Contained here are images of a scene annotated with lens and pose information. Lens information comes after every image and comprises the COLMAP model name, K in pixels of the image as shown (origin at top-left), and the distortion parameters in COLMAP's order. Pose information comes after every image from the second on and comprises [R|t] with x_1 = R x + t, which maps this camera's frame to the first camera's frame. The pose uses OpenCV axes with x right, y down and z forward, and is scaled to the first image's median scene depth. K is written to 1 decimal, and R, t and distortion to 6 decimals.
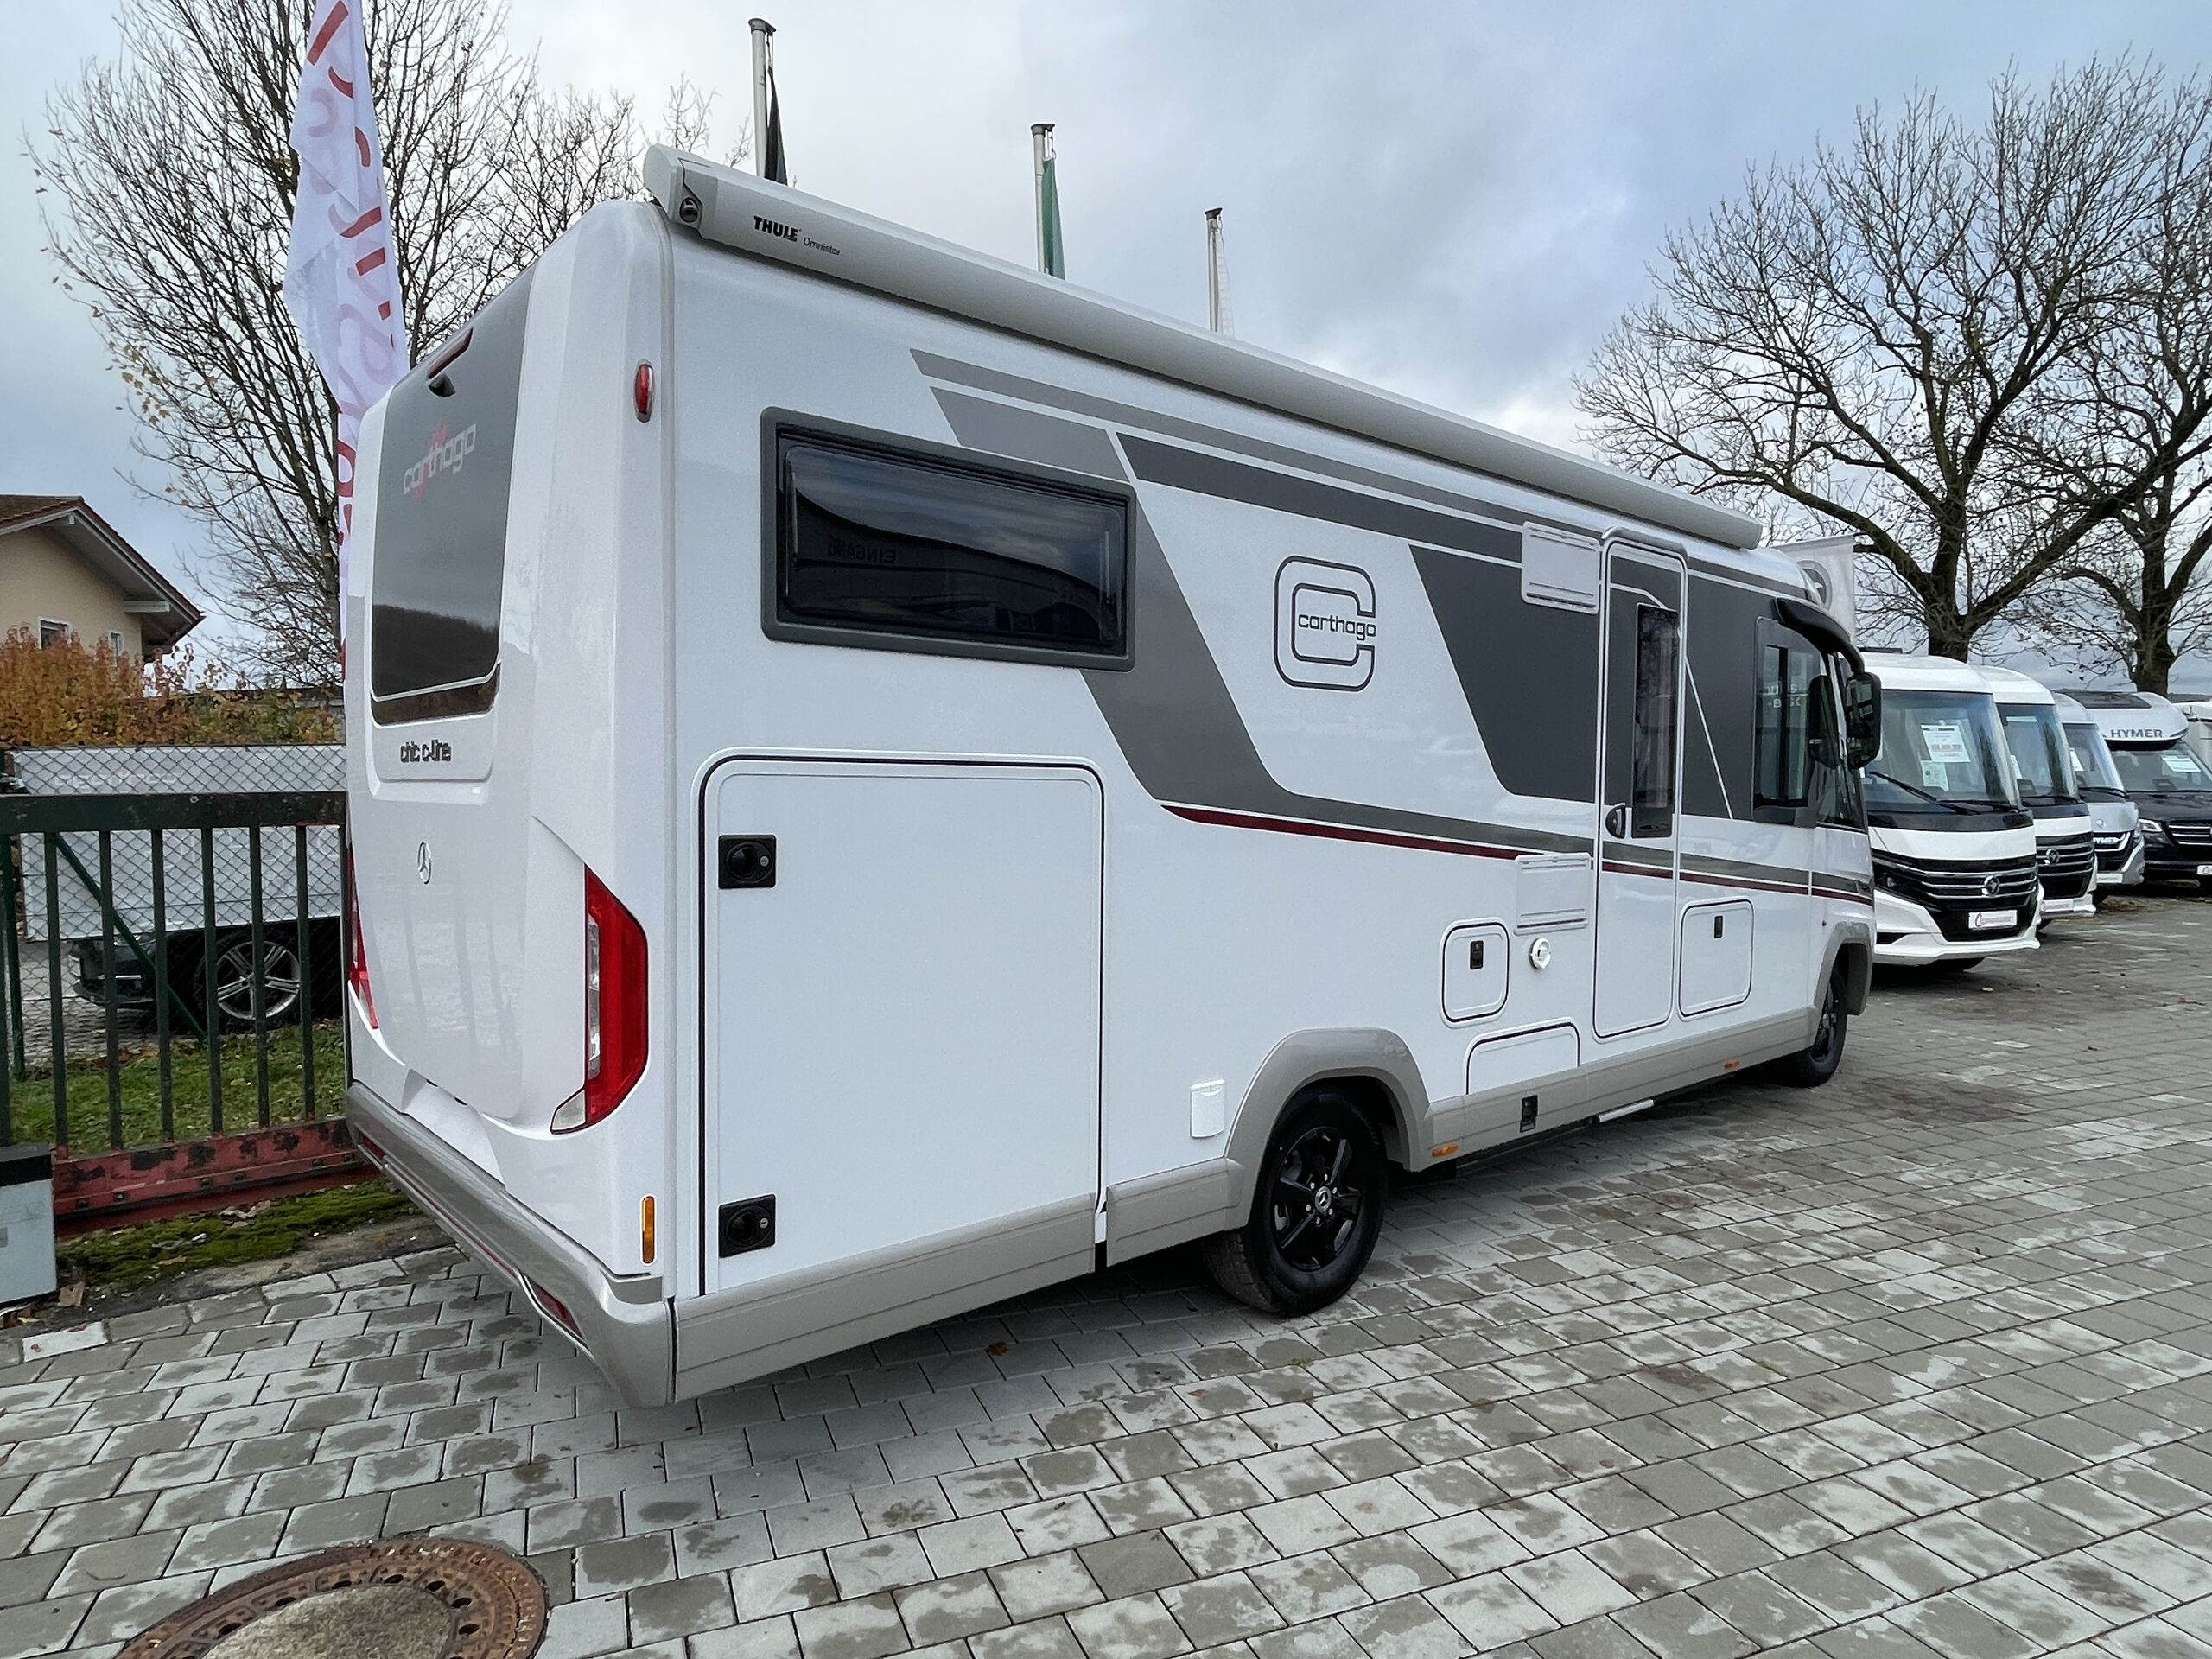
lens RADIAL K [[1300.2, 0, 1093.4], [0, 1300.2, 830.9], [0, 0, 1]] dist [-0.012695, 0.006470]
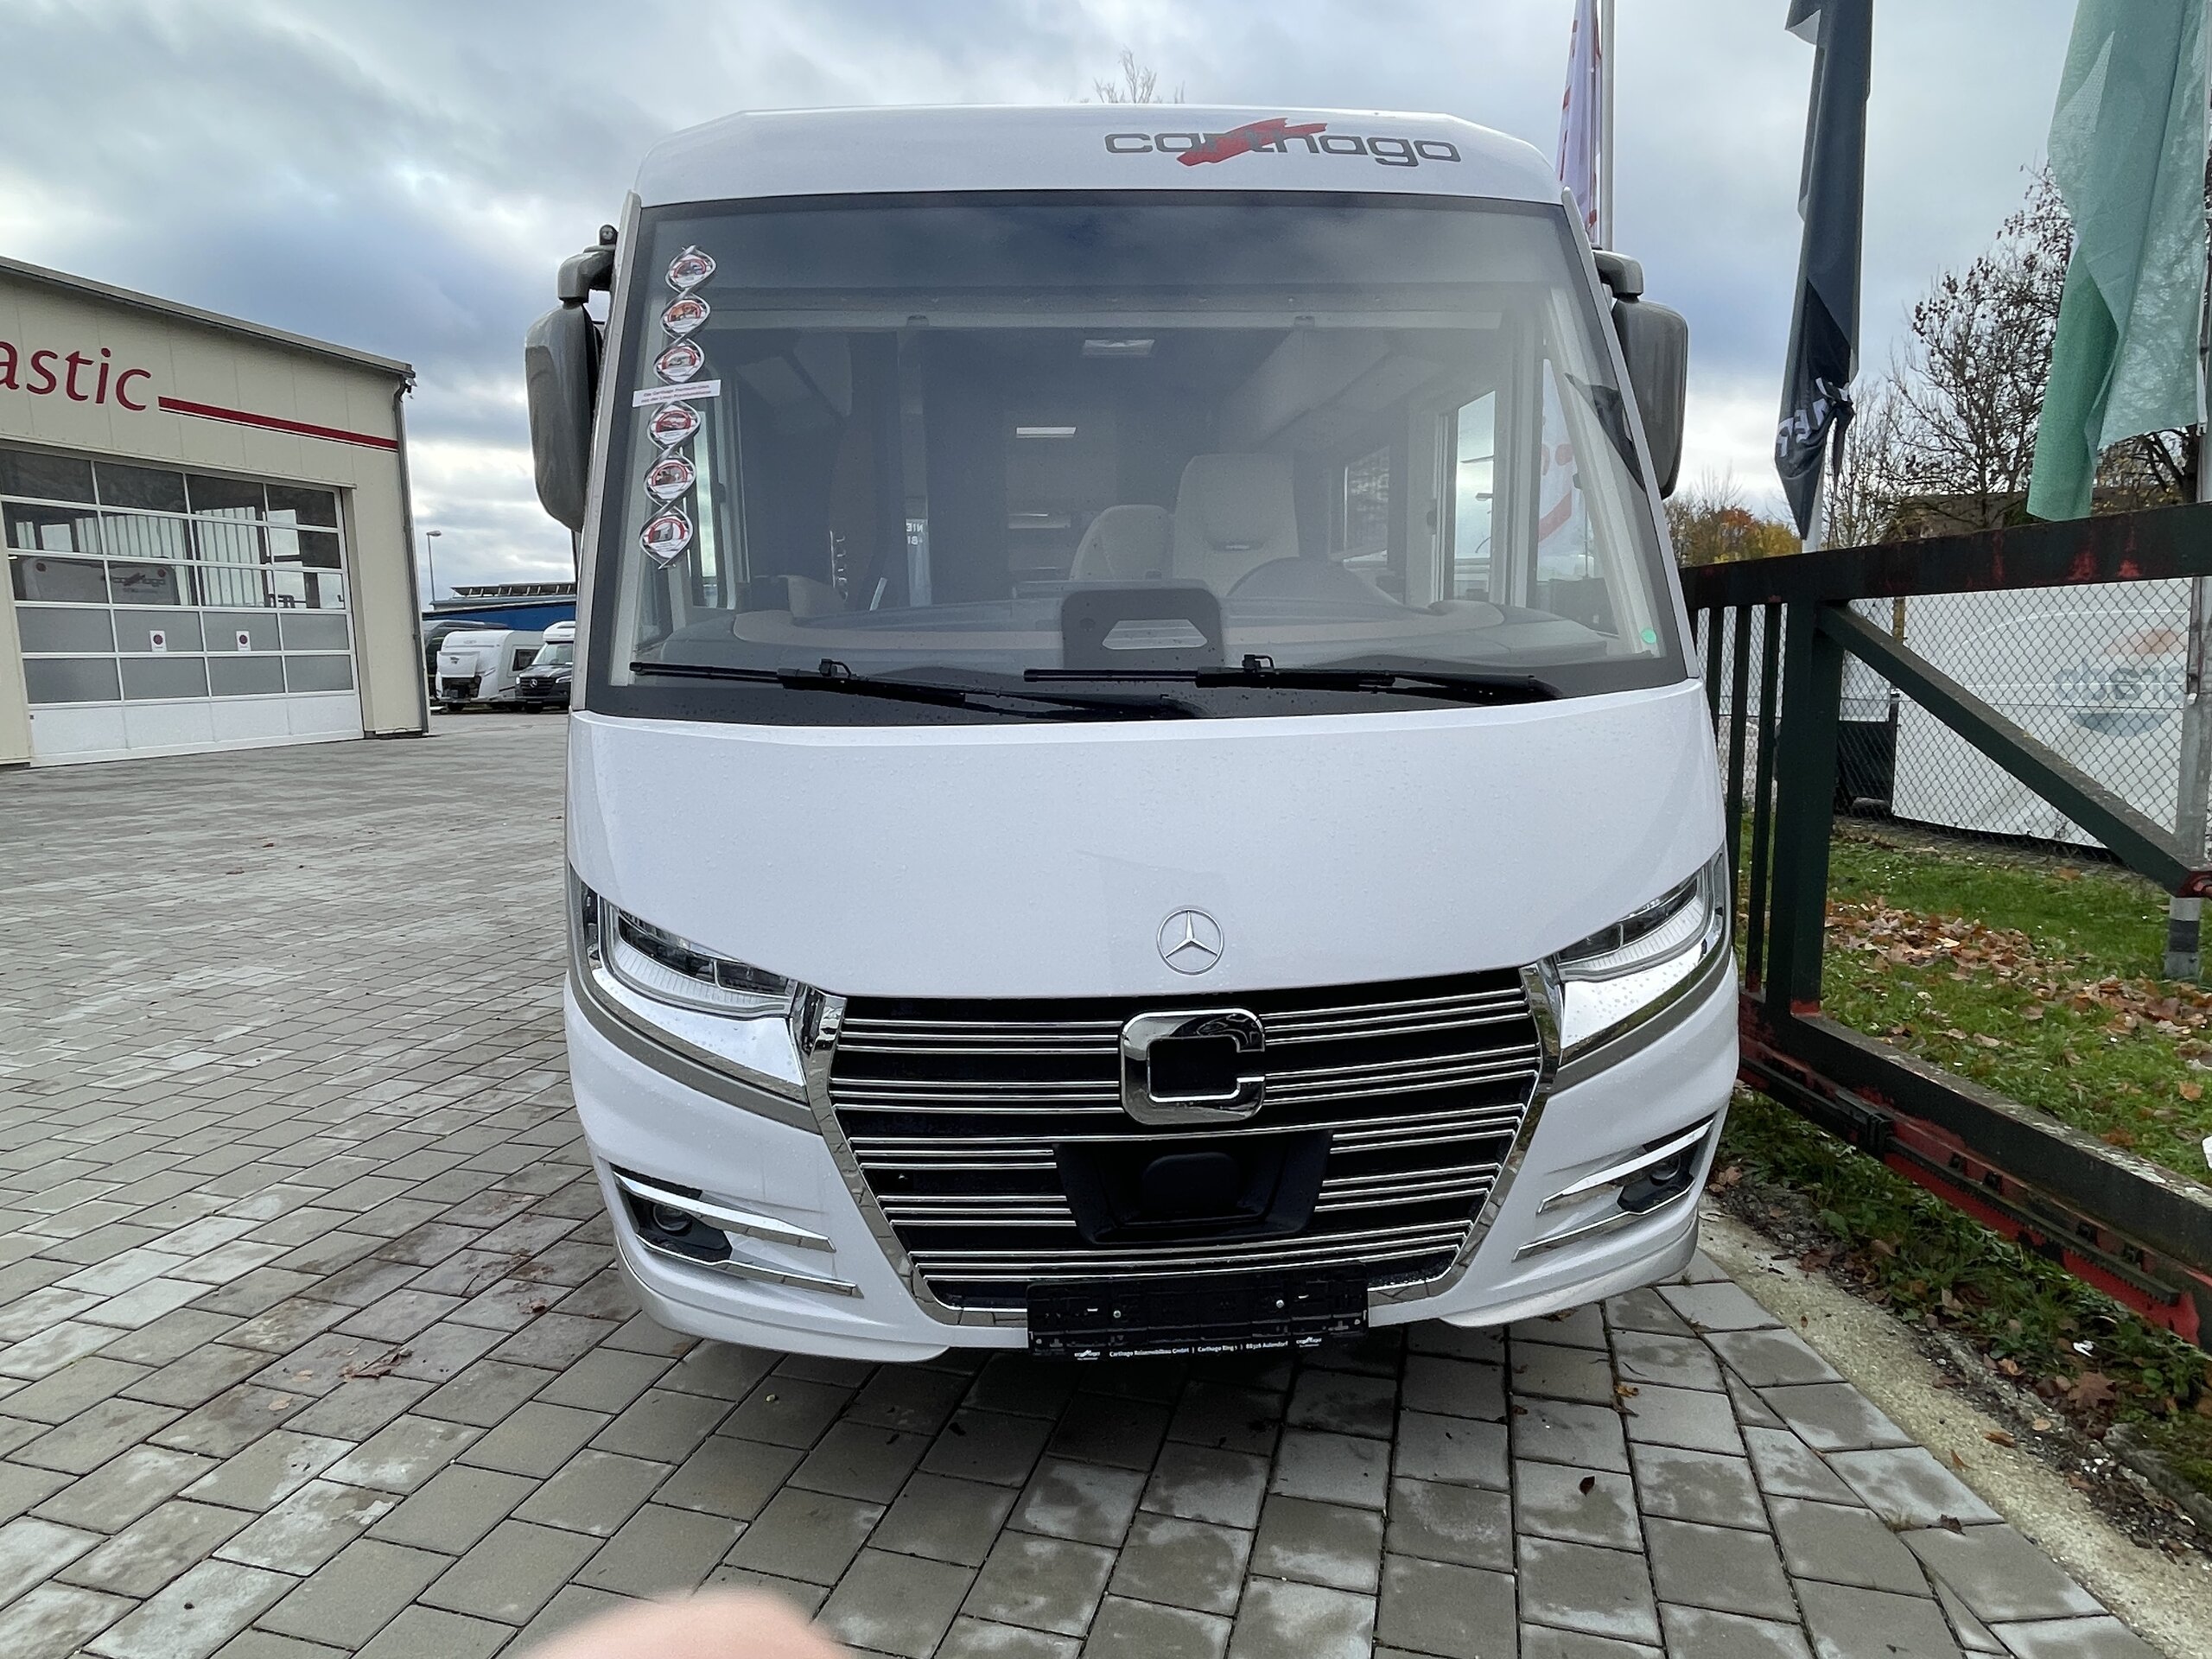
lens RADIAL K [[1300.2, 0, 1118.5], [0, 1300.2, 835.9], [0, 0, 1]] dist [-0.012695, 0.006470]
pose [[-0.593721, 0.134998, -0.793266, 0.720420], [-0.010156, 0.984491, 0.175142, -0.022106], [0.804607, 0.112041, -0.583142, 1.209255]]
